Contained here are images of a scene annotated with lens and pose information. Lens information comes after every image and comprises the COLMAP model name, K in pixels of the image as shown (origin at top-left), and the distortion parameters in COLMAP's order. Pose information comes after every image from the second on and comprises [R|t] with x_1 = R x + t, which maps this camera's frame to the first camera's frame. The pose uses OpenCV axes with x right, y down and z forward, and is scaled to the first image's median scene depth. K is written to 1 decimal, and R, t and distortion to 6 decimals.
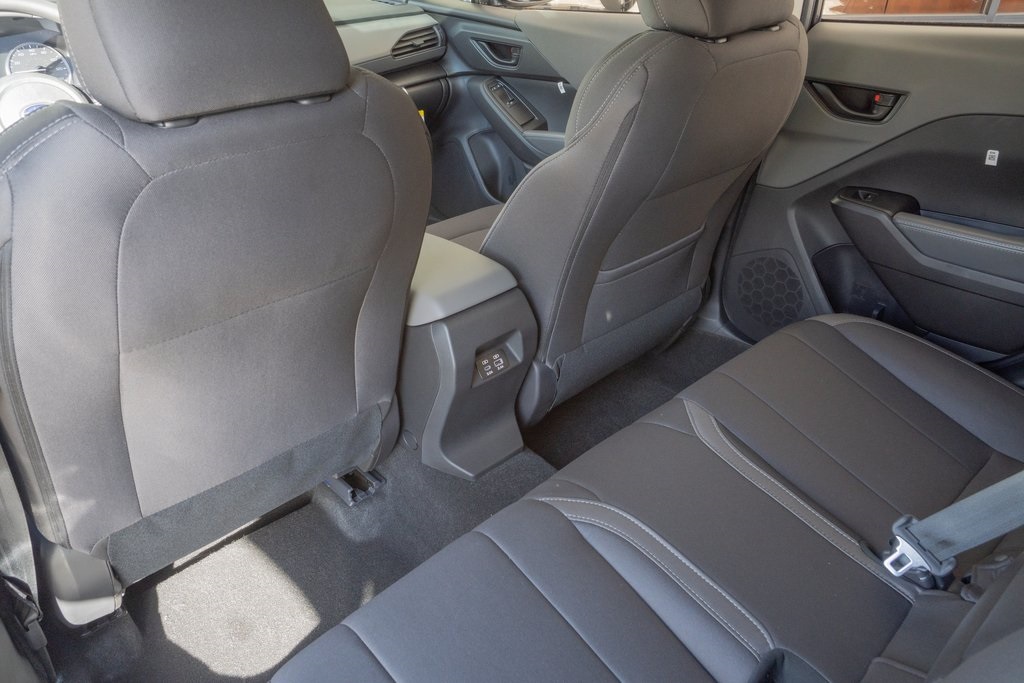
lens RADIAL K [[758.1, 0, 507.3], [0, 758.1, 340.5], [0, 0, 1]] dist [0.022638, 0.004668]
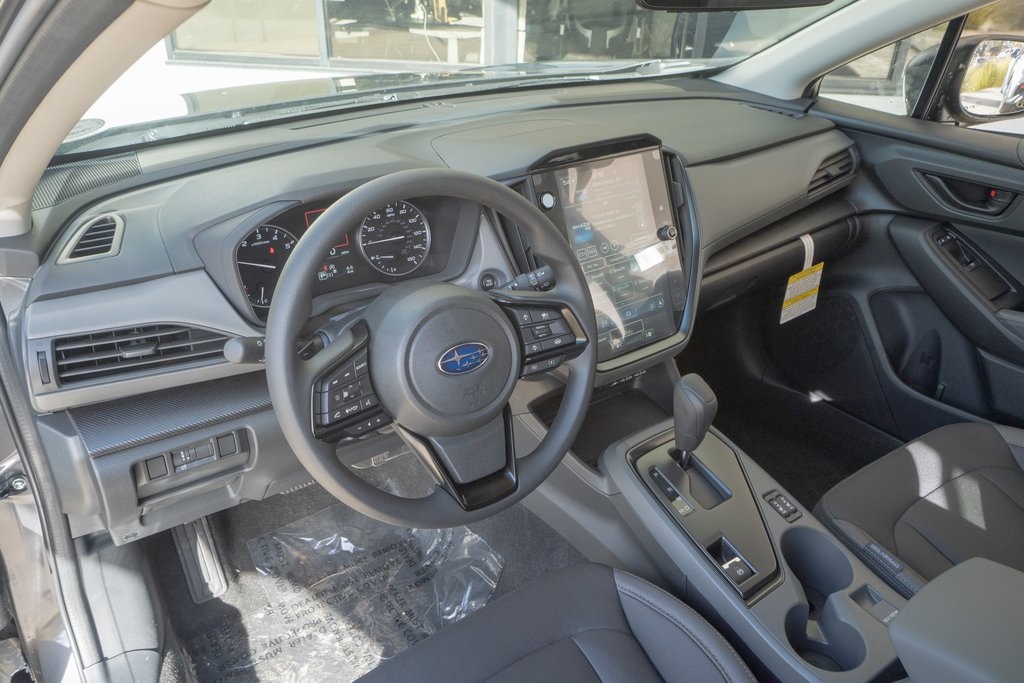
lens RADIAL K [[758.1, 0, 499.0], [0, 758.1, 322.9], [0, 0, 1]] dist [0.022638, 0.004668]
pose [[0.988160, 0.076651, -0.132909, -0.319062], [-0.082996, 0.995627, -0.042872, -0.192498], [0.129042, 0.053395, 0.990201, 0.257582]]
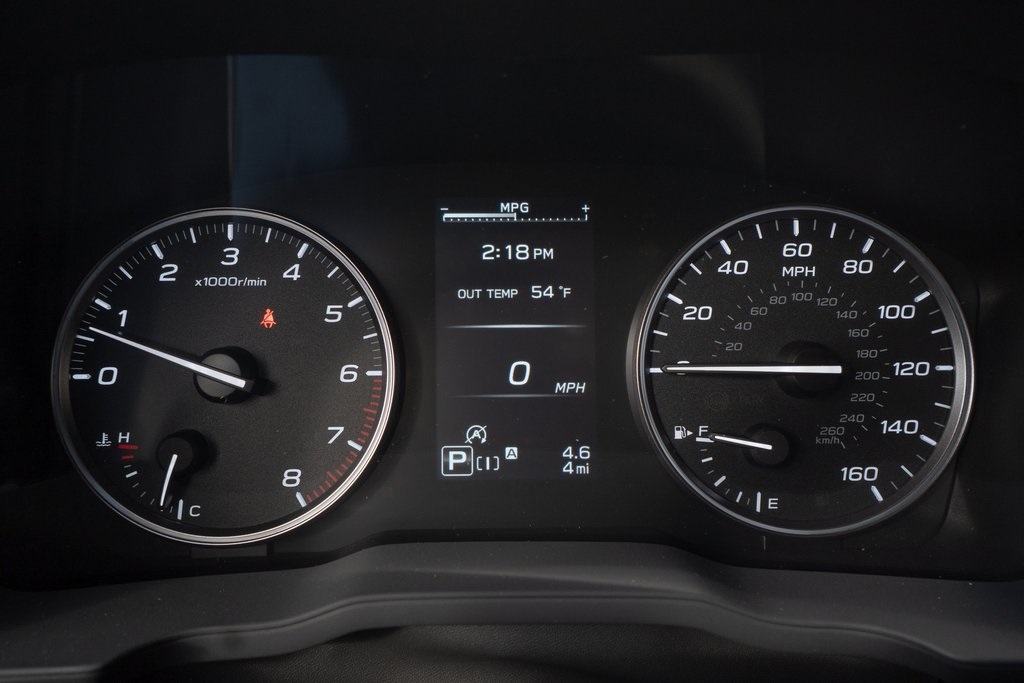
lens RADIAL K [[758.1, 0, 508.8], [0, 758.1, 338.1], [0, 0, 1]] dist [0.022638, 0.004668]
pose [[0.735645, 0.184006, -0.651895, -0.418856], [-0.334177, 0.935713, -0.112992, -0.242285], [0.589196, 0.300970, 0.749844, 0.639657]]
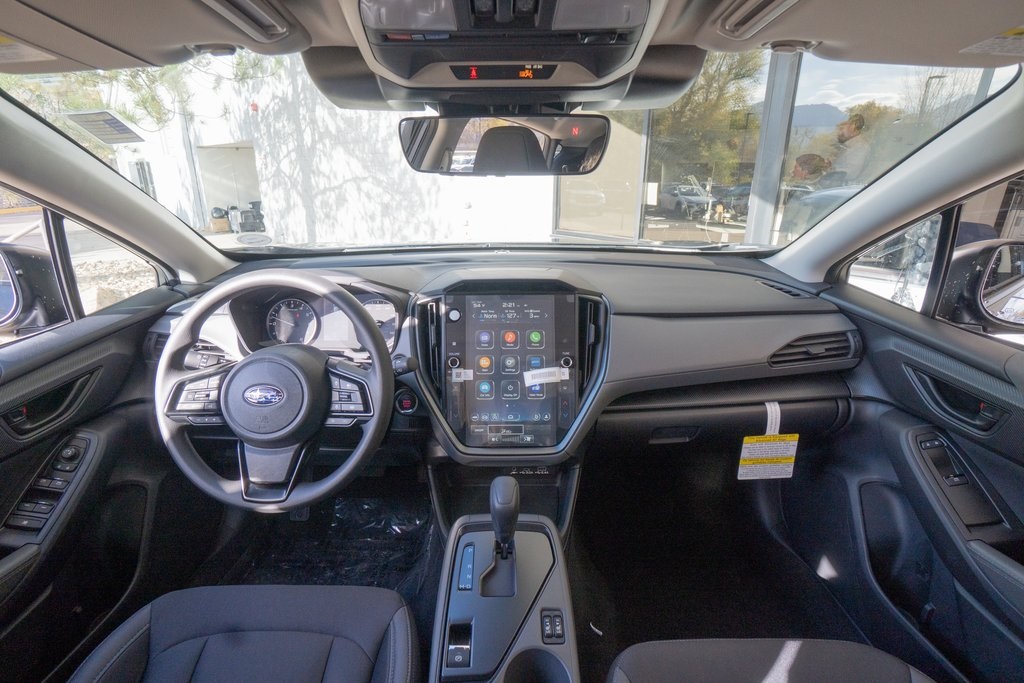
lens RADIAL K [[488.6, 0, 504.7], [0, 488.6, 334.0], [0, 0, 1]] dist [-0.029098, 0.003107]
pose [[0.731778, 0.223677, -0.643793, -0.039697], [-0.344547, 0.936426, -0.066286, -0.268667], [0.588038, 0.270324, 0.762323, 0.453867]]
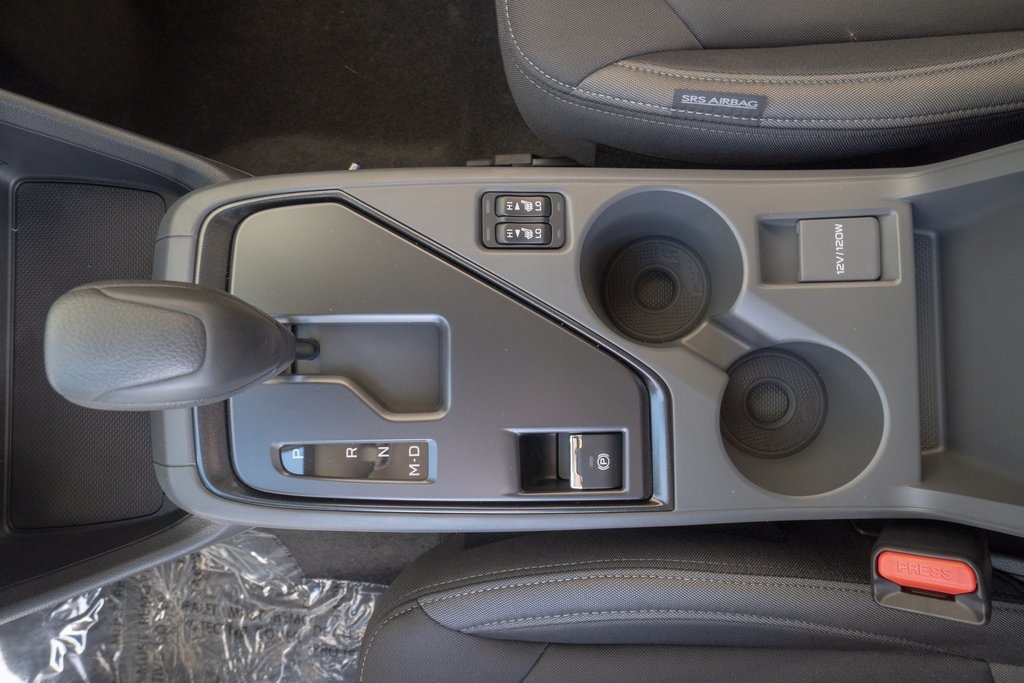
lens RADIAL K [[625.9, 0, 511.6], [0, 625.9, 341.5], [0, 0, 1]] dist [0.003766, 0.000193]
pose [[0.666963, -0.740025, -0.086738, -0.201588], [0.516714, 0.375517, 0.769411, -0.228283], [-0.536812, -0.557987, 0.632837, 0.668640]]
